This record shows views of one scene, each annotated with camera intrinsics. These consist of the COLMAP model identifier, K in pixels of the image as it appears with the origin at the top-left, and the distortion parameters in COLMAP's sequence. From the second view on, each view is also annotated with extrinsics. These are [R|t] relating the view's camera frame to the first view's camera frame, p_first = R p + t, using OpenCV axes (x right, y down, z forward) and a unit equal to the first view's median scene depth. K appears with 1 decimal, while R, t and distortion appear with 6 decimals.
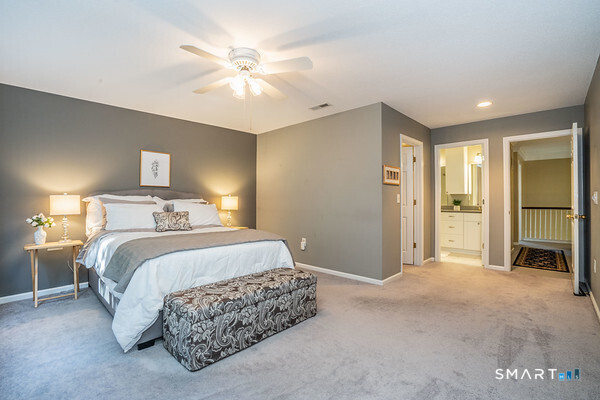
lens RADIAL K [[270.1, 0, 296.1], [0, 270.1, 200.4], [0, 0, 1]] dist [-0.005266, -0.000220]
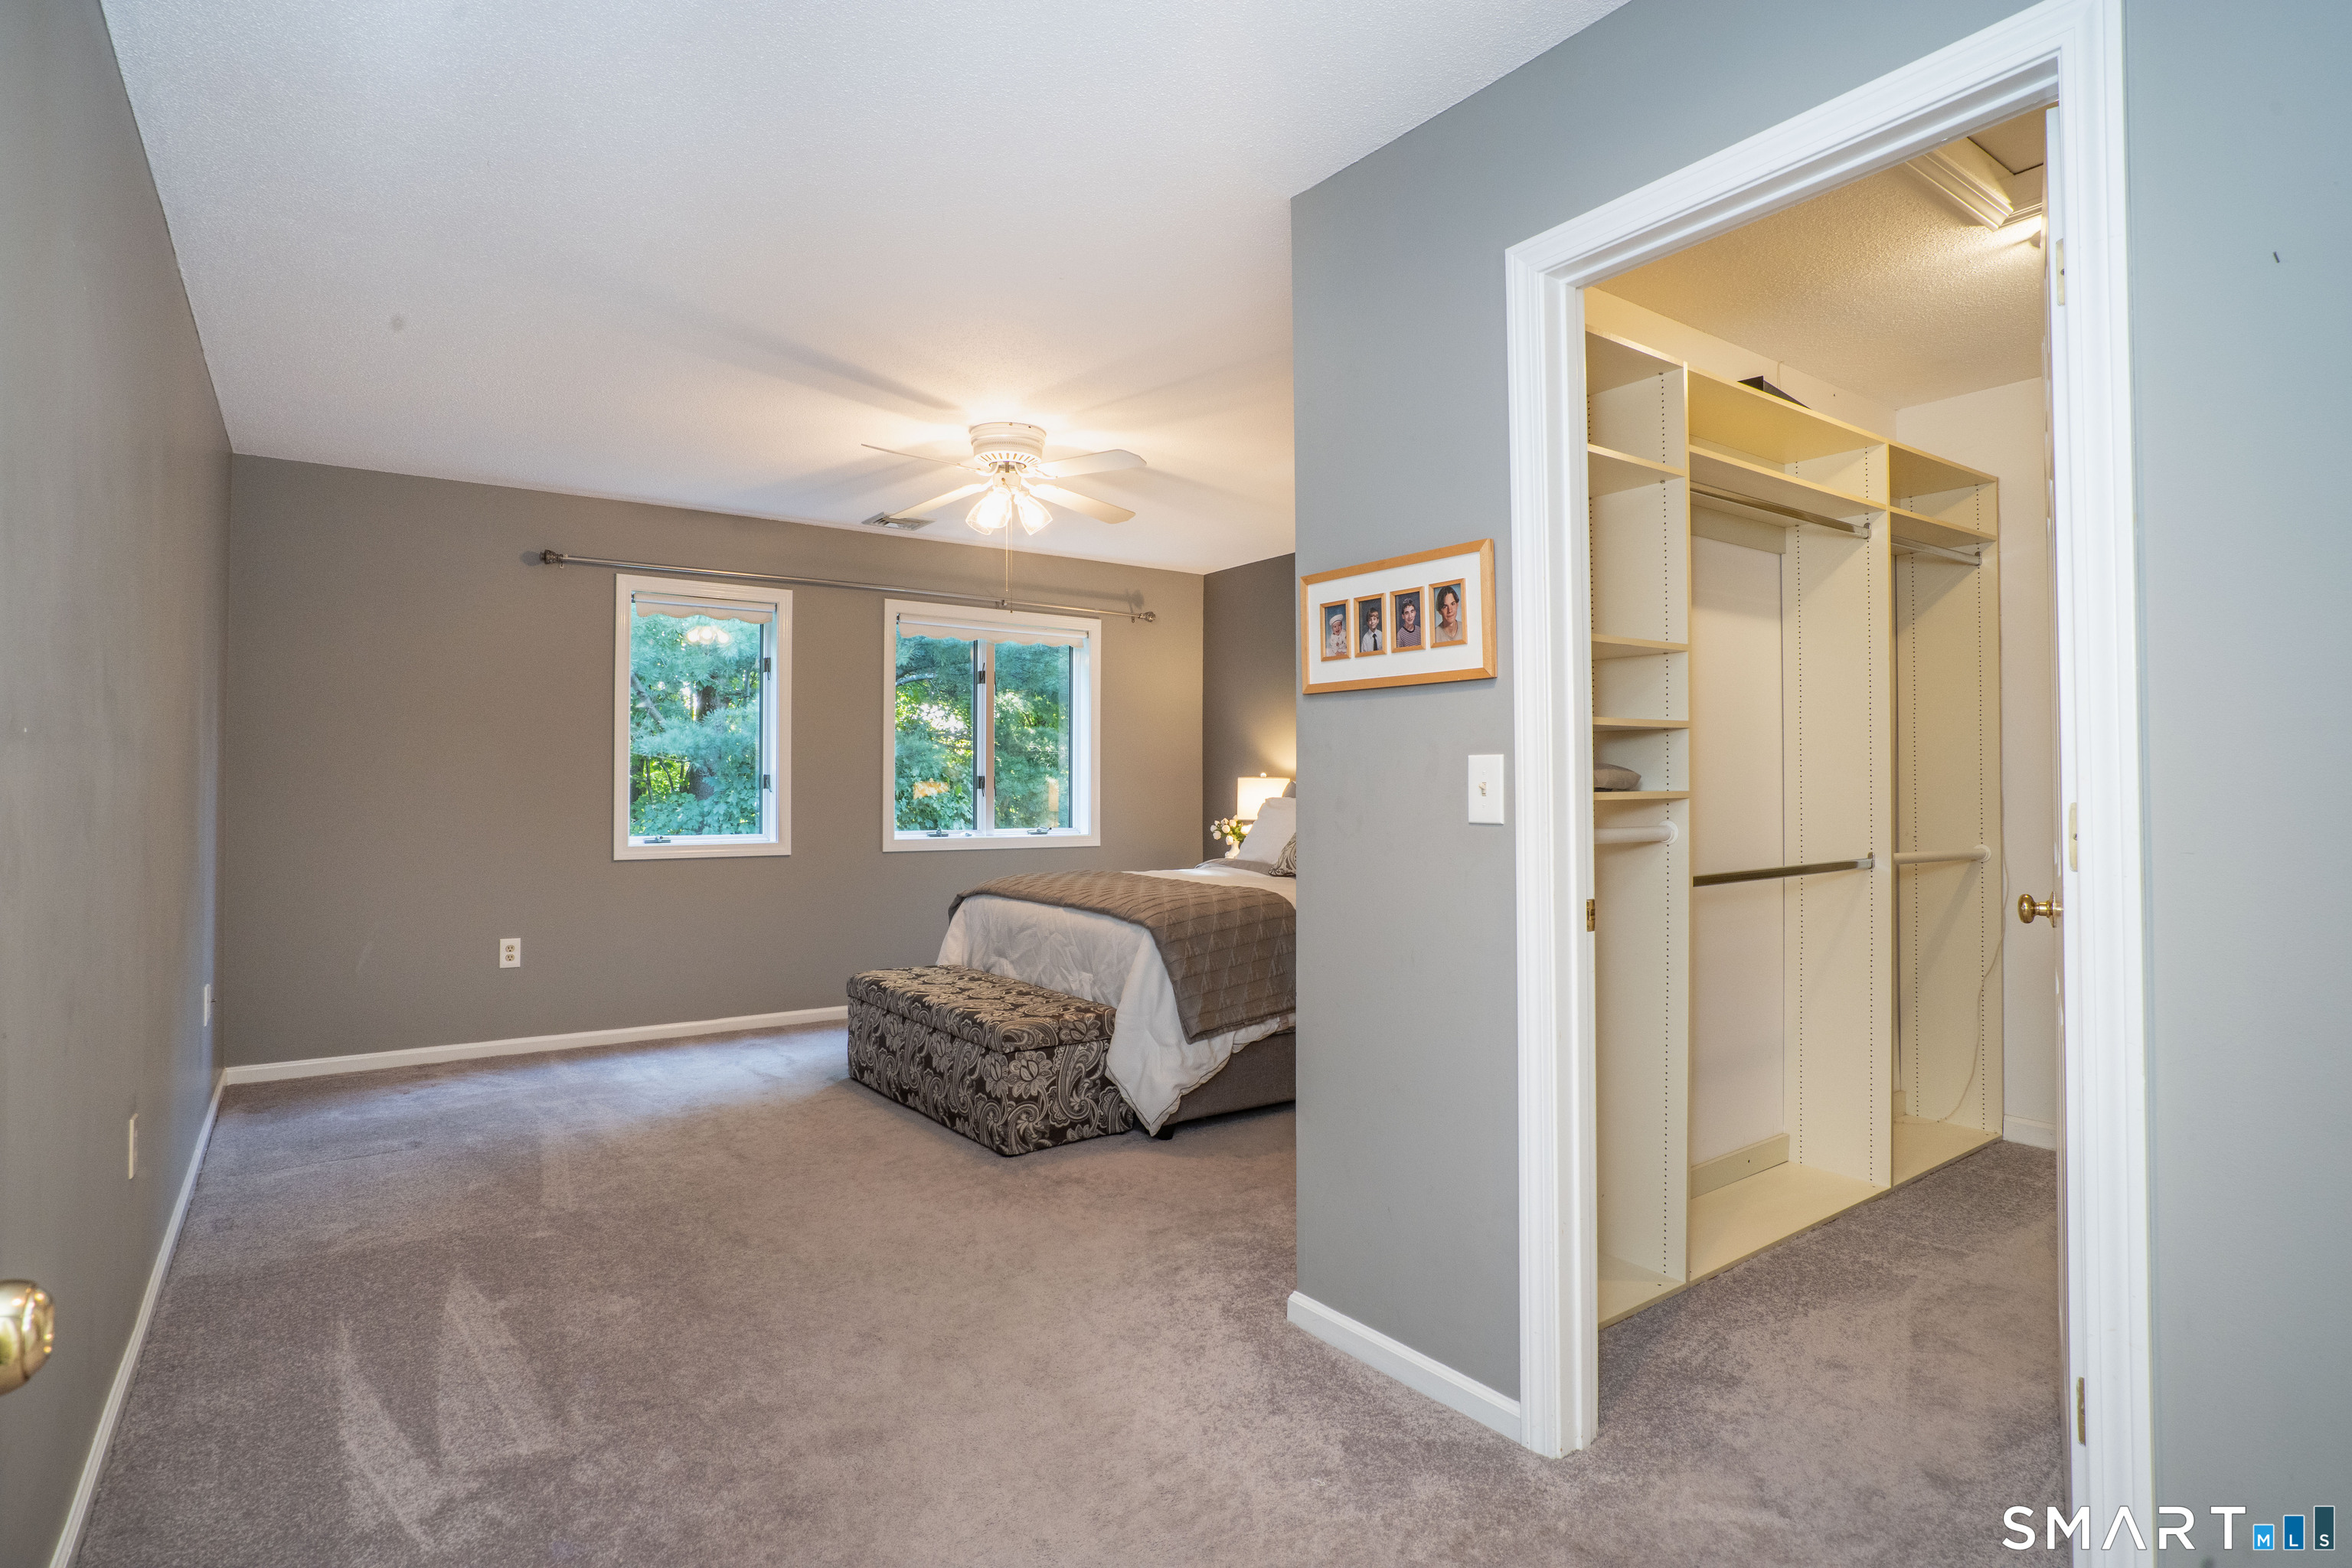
lens RADIAL K [[1197.5, 0, 1185.7], [0, 1197.5, 779.3], [0, 0, 1]] dist [-0.037648, -0.001148]
pose [[-0.150673, -0.004349, -0.988574, 1.510427], [0.002681, 0.999985, -0.004808, -0.011213], [0.988580, -0.003374, -0.150659, 1.504573]]
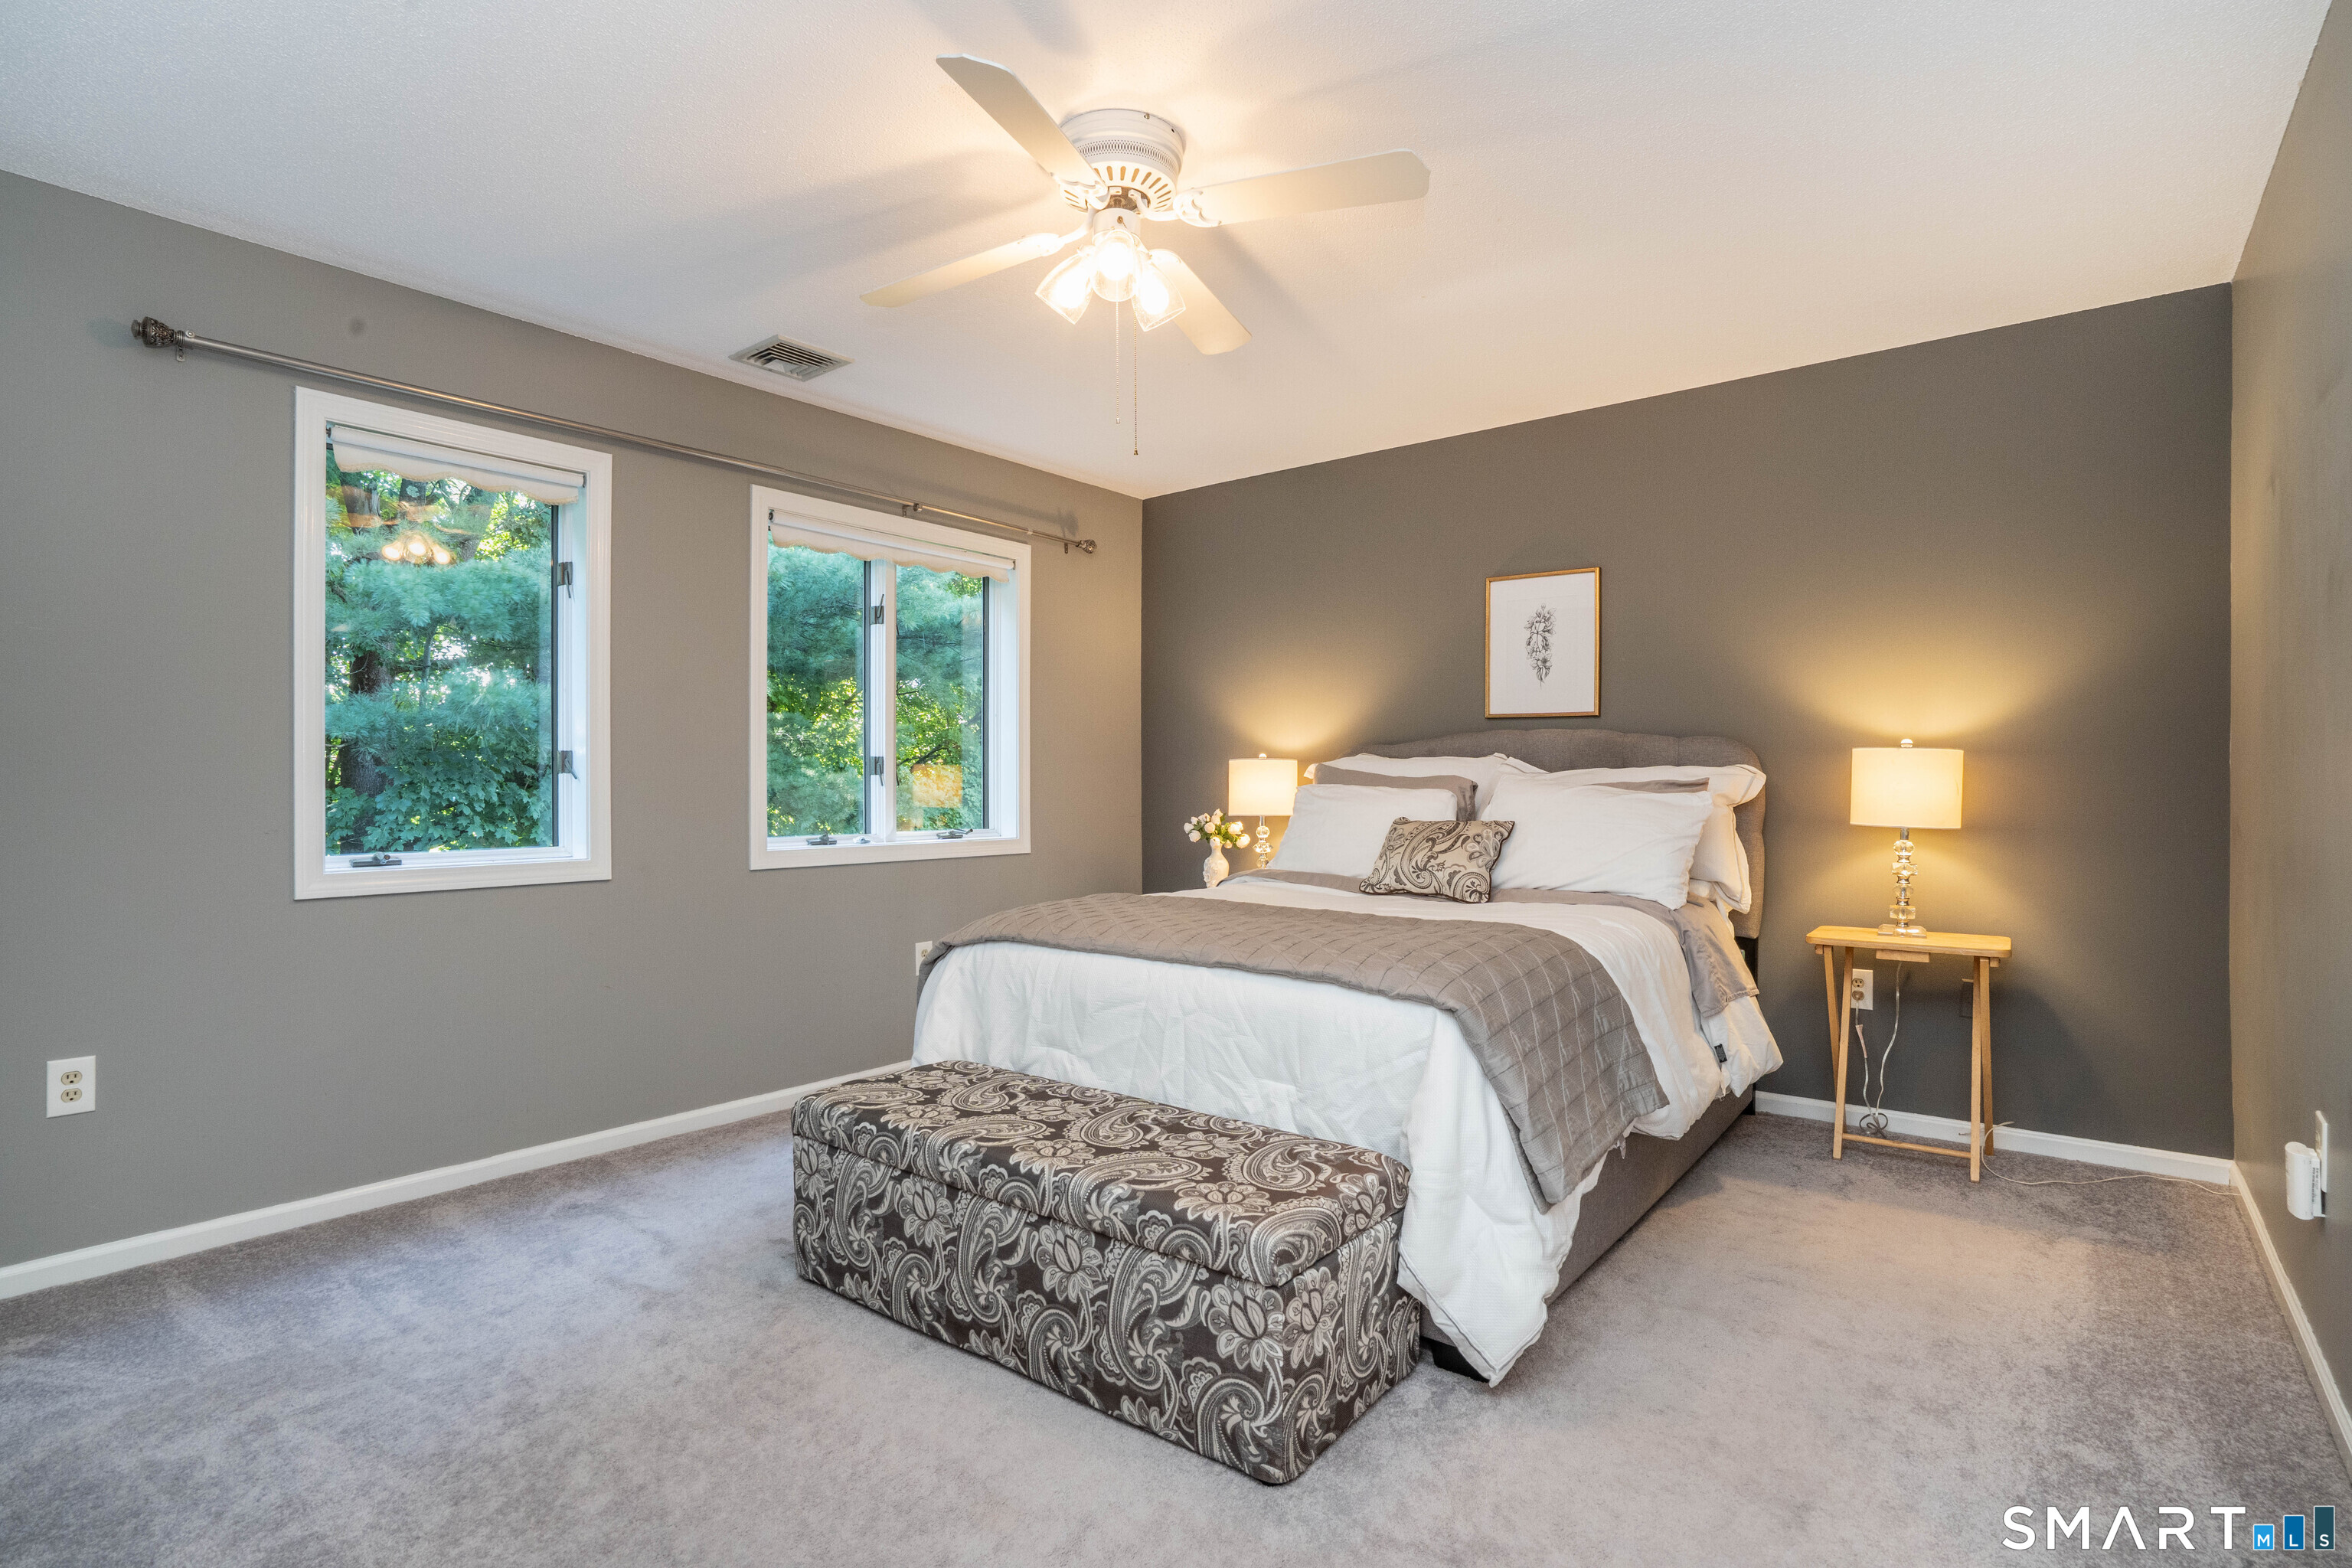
lens RADIAL K [[1141.6, 0, 1164.1], [0, 1141.6, 785.5], [0, 0, 1]] dist [-0.028847, 0.005834]
pose [[0.109152, 0.004518, -0.994015, 0.766704], [0.006062, 0.999968, 0.005210, 0.005549], [0.994007, -0.006594, 0.109121, 0.909278]]
